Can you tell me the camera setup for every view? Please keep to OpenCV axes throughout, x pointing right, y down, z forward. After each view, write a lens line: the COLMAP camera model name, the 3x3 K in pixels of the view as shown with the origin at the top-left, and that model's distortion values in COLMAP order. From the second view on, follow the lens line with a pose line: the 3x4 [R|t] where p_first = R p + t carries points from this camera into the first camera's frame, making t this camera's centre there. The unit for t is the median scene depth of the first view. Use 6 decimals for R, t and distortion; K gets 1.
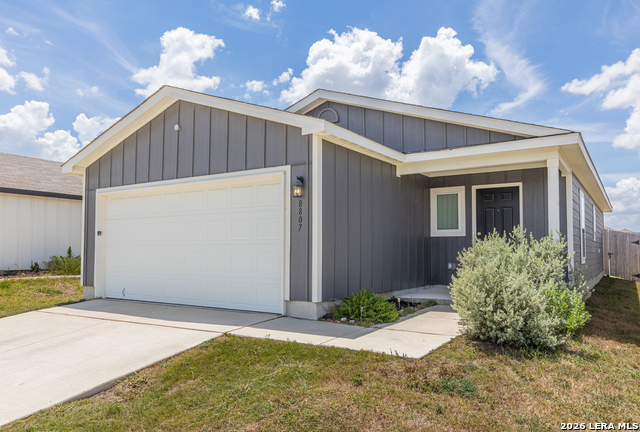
lens RADIAL K [[464.3, 0, 320.8], [0, 464.3, 217.9], [0, 0, 1]] dist [0.034470, -0.055599]
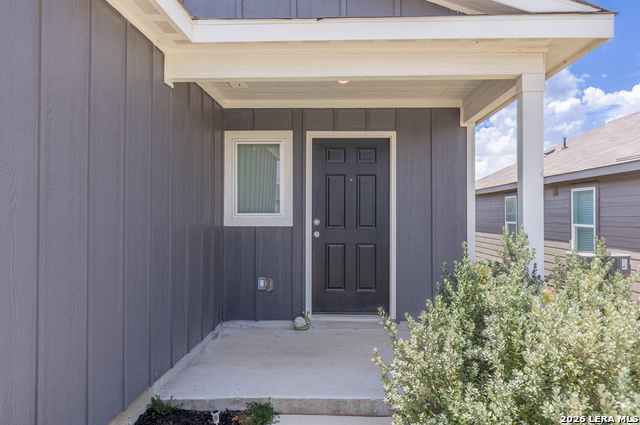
lens RADIAL K [[454.9, 0, 320.0], [0, 454.9, 212.5], [0, 0, 1]] dist [-0.003345, -0.002062]
pose [[0.852101, 0.002027, 0.523373, 0.068117], [-0.037464, 0.997664, 0.057130, -0.007048], [-0.522035, -0.068288, 0.850186, 0.543543]]
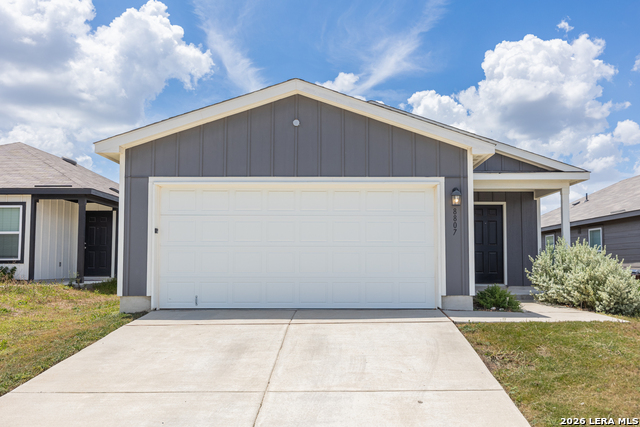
lens RADIAL K [[549.6, 0, 320.3], [0, 549.6, 216.6], [0, 0, 1]] dist [0.005832, 0.009041]
pose [[0.838646, 0.048421, 0.542520, -0.740367], [-0.038727, 0.998821, -0.029281, 0.024623], [-0.543298, 0.003546, 0.839532, 0.023240]]
